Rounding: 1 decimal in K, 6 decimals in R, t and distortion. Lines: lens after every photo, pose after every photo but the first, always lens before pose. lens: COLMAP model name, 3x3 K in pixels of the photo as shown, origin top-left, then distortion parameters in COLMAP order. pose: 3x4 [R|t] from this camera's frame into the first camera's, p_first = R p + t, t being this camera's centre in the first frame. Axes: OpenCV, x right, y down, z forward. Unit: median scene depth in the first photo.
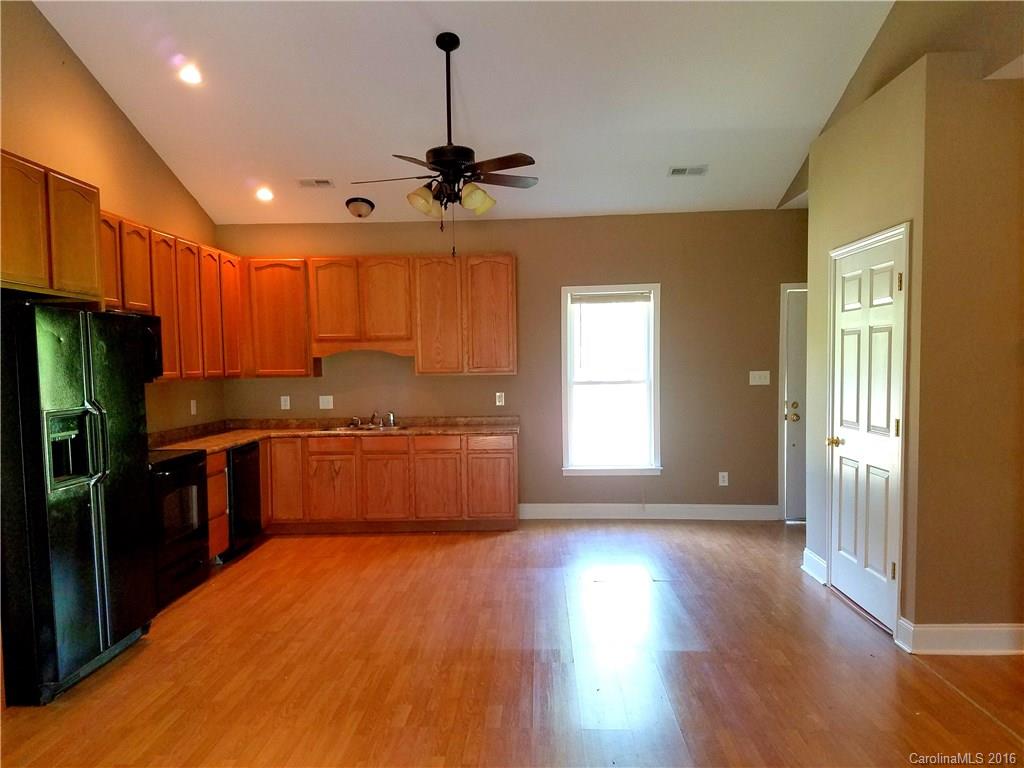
lens RADIAL K [[794.4, 0, 515.6], [0, 794.4, 414.5], [0, 0, 1]] dist [0.230849, -0.377790]
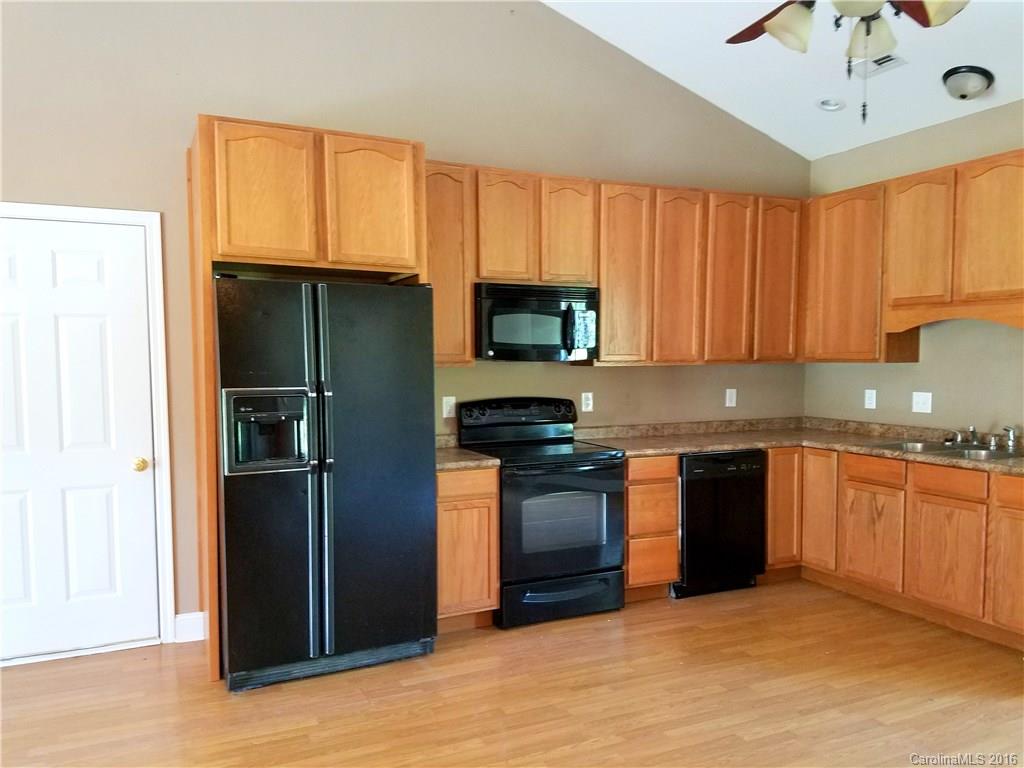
lens RADIAL K [[794.4, 0, 515.6], [0, 794.4, 414.5], [0, 0, 1]] dist [0.230849, -0.377790]
pose [[0.462213, 0.081763, -0.882991, 0.213845], [-0.062506, 0.996267, 0.059533, -0.026419], [0.884563, 0.027675, 0.465598, 0.440970]]
